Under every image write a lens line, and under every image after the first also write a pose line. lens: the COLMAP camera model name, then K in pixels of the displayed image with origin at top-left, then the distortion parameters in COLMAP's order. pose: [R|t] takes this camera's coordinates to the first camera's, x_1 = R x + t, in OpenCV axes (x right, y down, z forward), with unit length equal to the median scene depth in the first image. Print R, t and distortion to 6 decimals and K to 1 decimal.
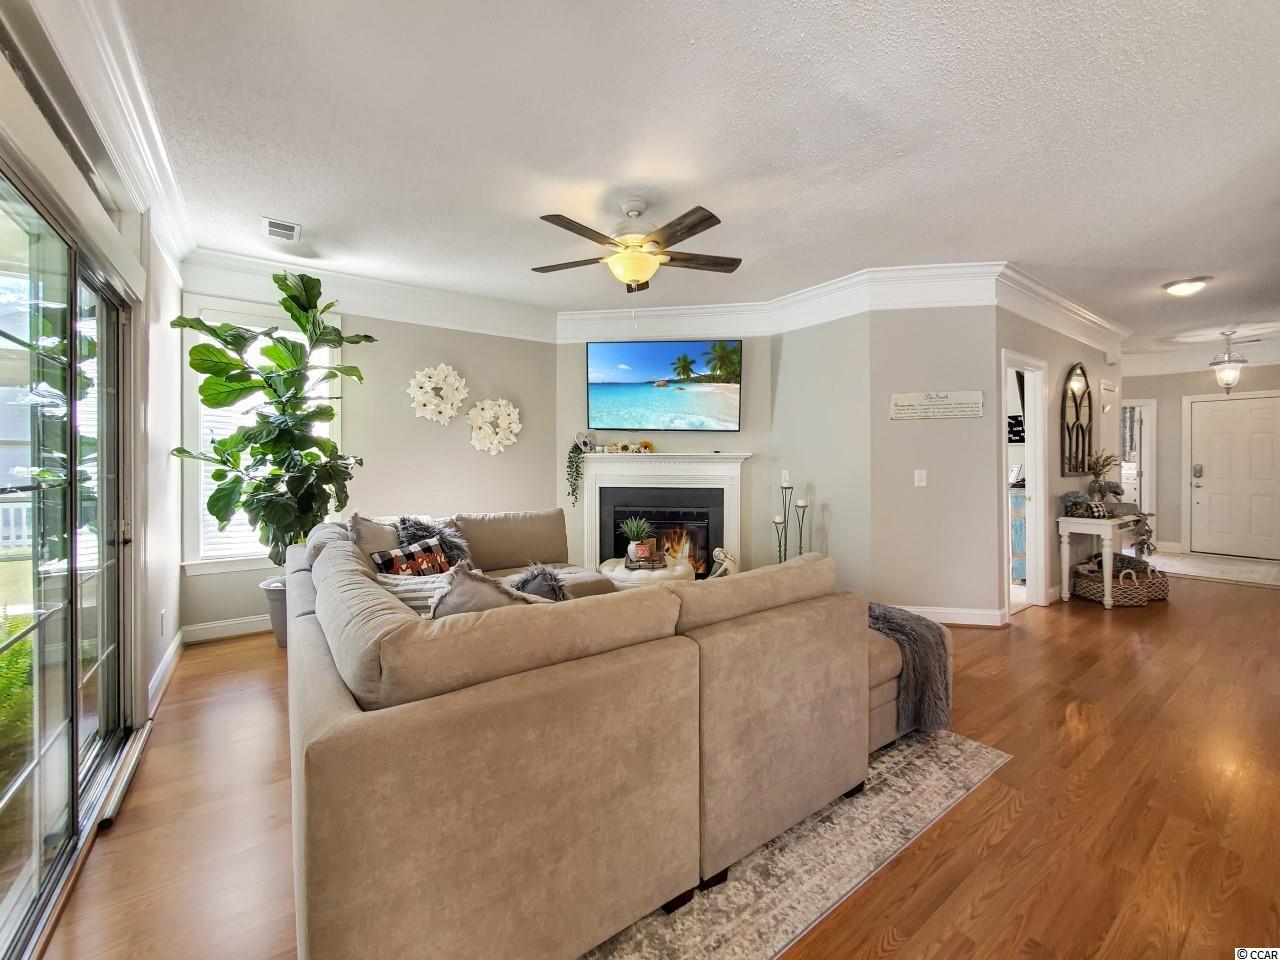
lens RADIAL K [[517.2, 0, 643.1], [0, 517.2, 461.2], [0, 0, 1]] dist [0.006416, -0.002841]
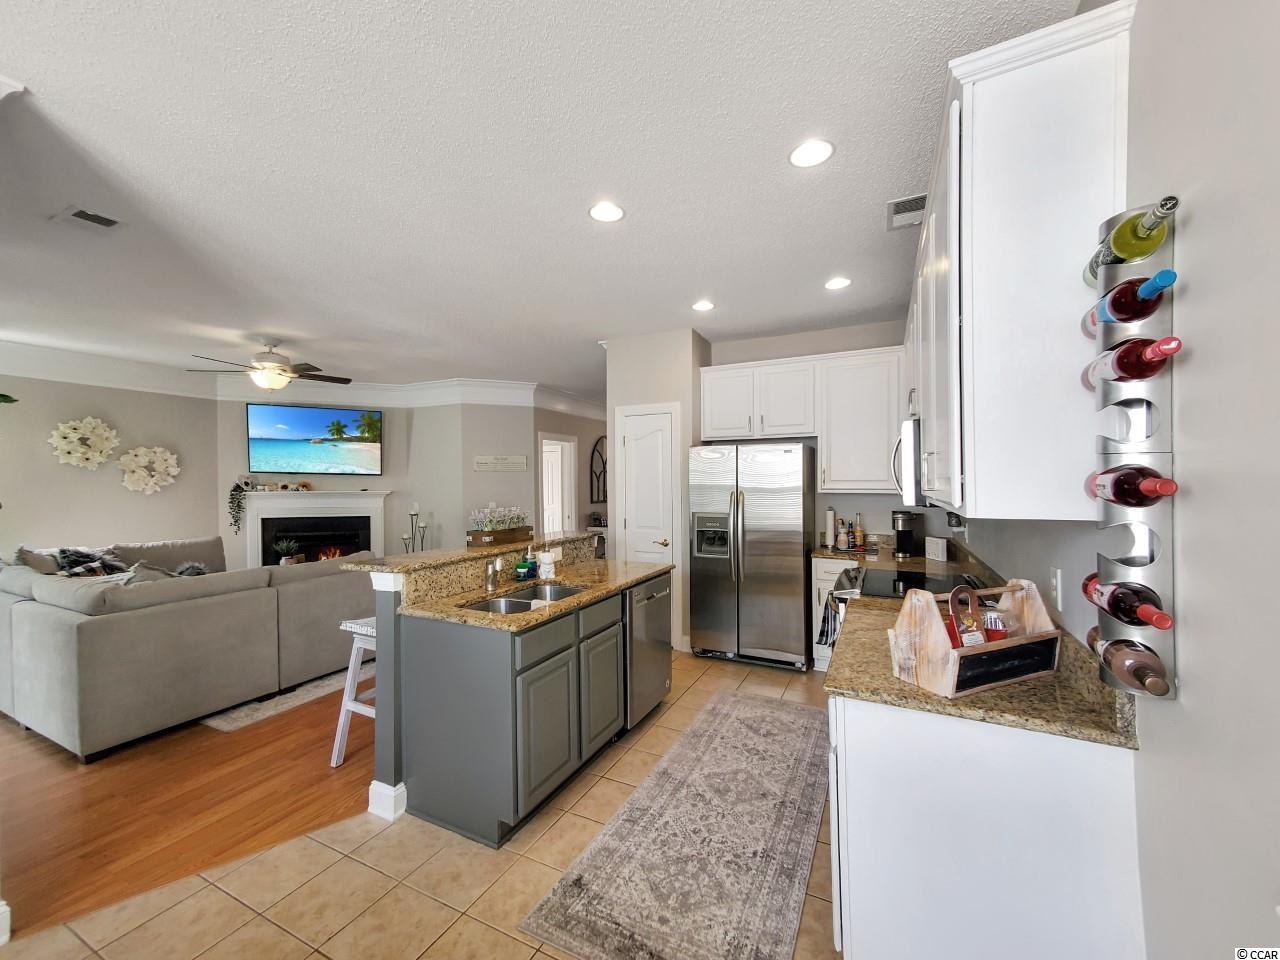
lens RADIAL K [[517.2, 0, 639.6], [0, 517.2, 487.9], [0, 0, 1]] dist [0.006416, -0.002841]
pose [[0.882166, -0.007775, 0.470874, 0.141236], [0.002288, 0.999923, 0.012223, -0.039455], [-0.470932, -0.009705, 0.882116, -0.572332]]
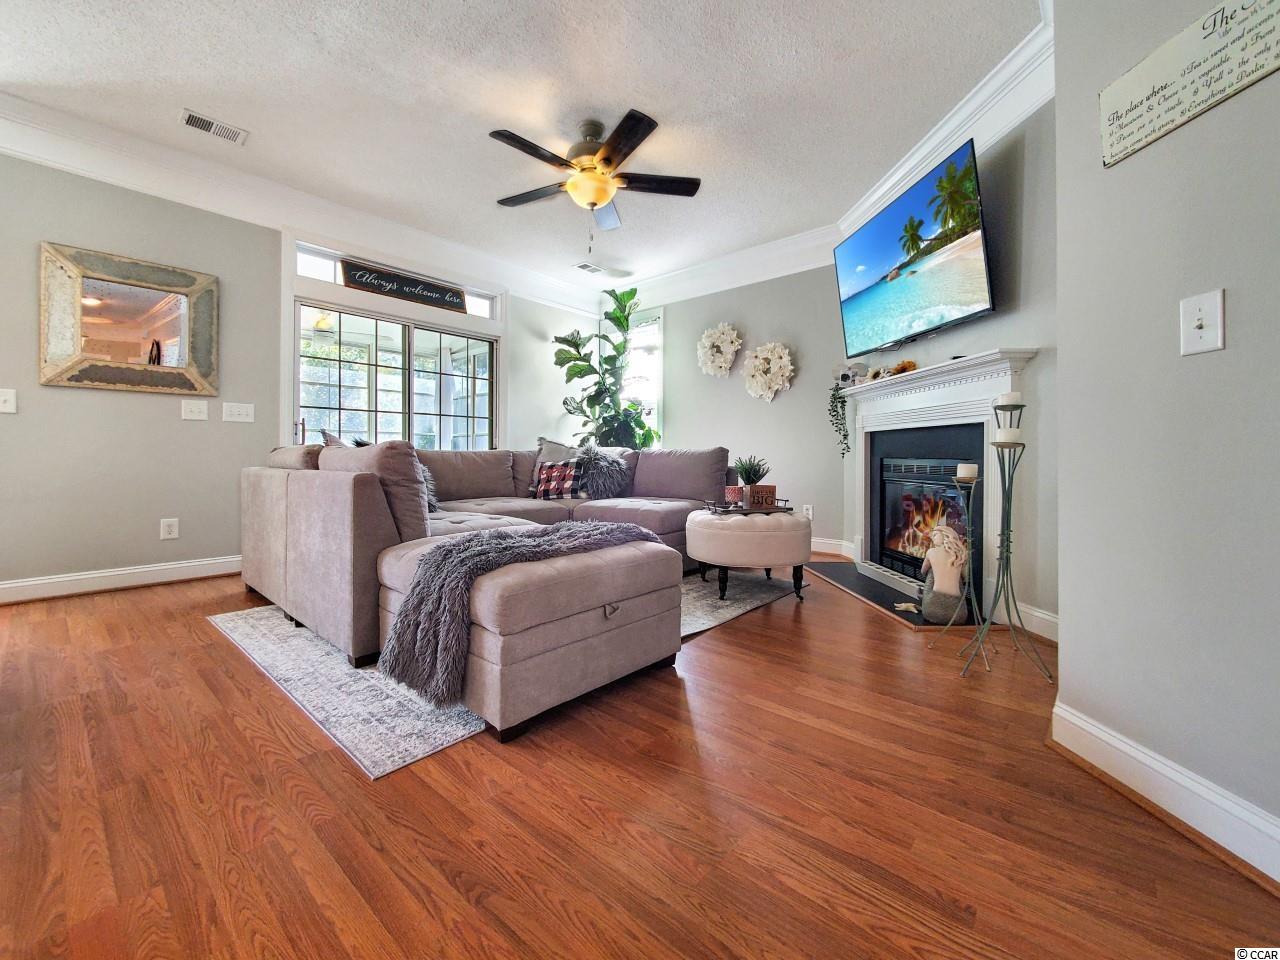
lens RADIAL K [[517.2, 0, 635.2], [0, 517.2, 440.1], [0, 0, 1]] dist [0.006416, -0.002841]
pose [[0.225583, -0.017381, -0.974069, 0.627296], [-0.001818, 0.999832, -0.018261, 0.081964], [0.974222, 0.005890, 0.225514, 0.526795]]
